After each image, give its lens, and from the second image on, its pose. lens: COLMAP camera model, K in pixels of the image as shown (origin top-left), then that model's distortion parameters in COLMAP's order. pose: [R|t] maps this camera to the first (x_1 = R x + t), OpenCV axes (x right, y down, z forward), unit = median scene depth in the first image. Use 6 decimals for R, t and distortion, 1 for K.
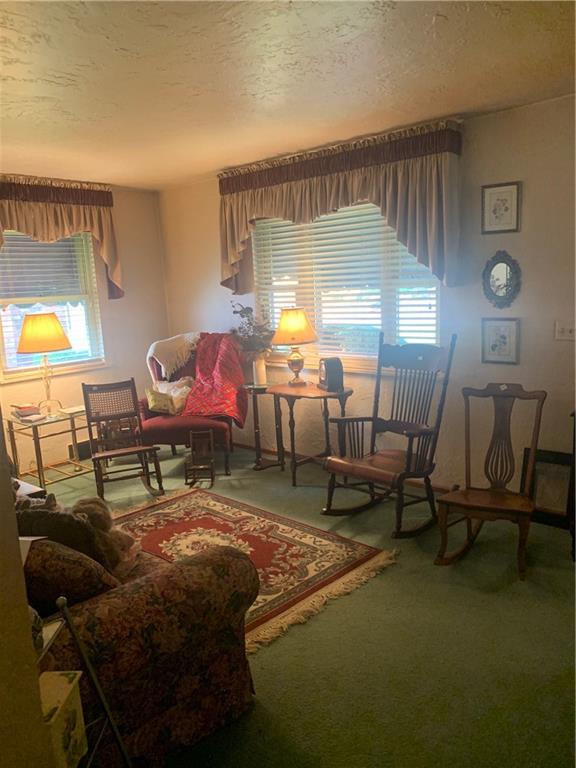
lens RADIAL K [[581.1, 0, 289.9], [0, 581.1, 385.6], [0, 0, 1]] dist [0.042767, -0.060019]
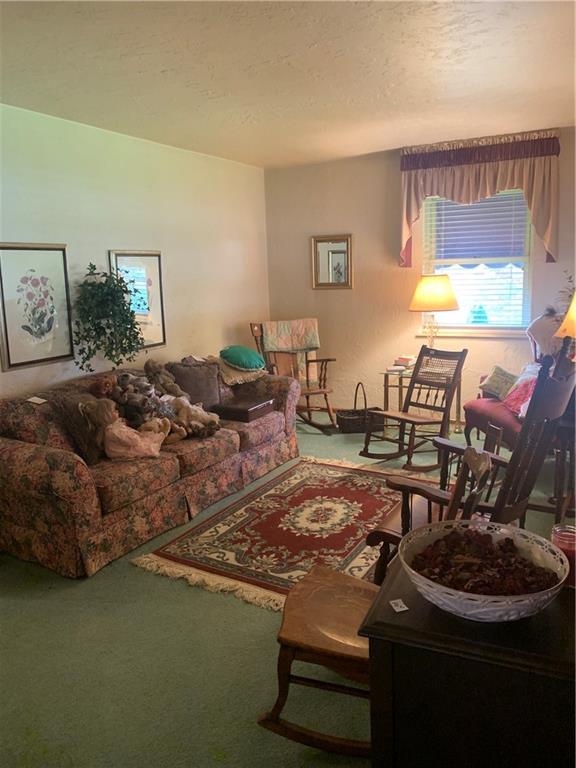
lens RADIAL K [[581.1, 0, 287.3], [0, 581.1, 376.3], [0, 0, 1]] dist [0.042767, -0.060019]
pose [[0.249250, 0.220483, -0.943007, 0.702648], [-0.151915, 0.970585, 0.186778, -0.130908], [0.956450, 0.096703, 0.275413, 0.605020]]
